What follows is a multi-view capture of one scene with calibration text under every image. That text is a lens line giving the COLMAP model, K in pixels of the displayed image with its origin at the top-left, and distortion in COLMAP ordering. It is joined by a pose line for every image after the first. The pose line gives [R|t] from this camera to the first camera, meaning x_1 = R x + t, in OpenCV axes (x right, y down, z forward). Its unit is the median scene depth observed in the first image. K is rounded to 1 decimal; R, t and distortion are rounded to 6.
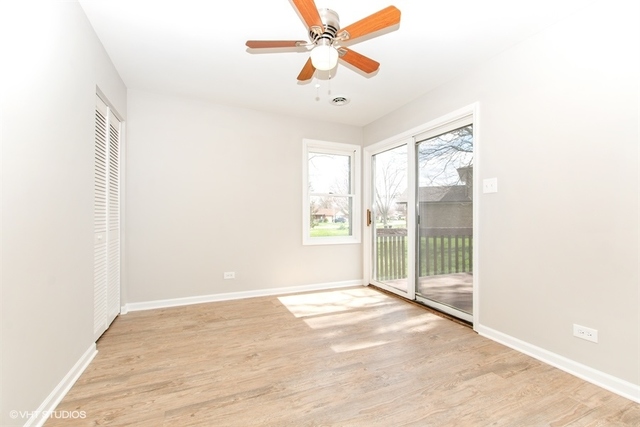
lens RADIAL K [[276.4, 0, 322.9], [0, 276.4, 214.6], [0, 0, 1]] dist [0.001784, -0.000657]
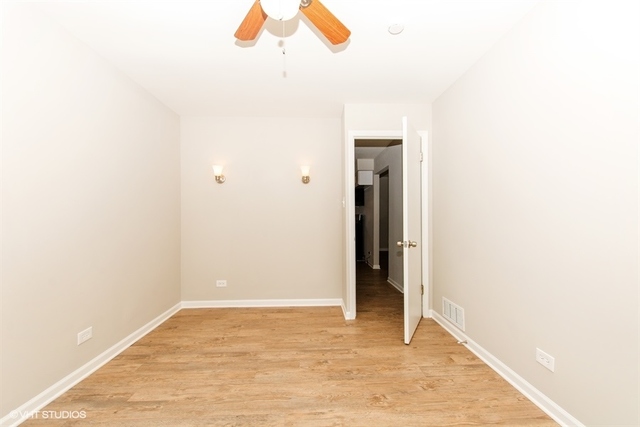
lens RADIAL K [[276.4, 0, 322.9], [0, 276.4, 214.6], [0, 0, 1]] dist [0.001784, -0.000657]
pose [[-0.930871, 0.000978, 0.365347, -0.386550], [-0.002916, 0.999945, -0.010107, -0.055592], [-0.365337, -0.010474, -0.930817, 1.849739]]
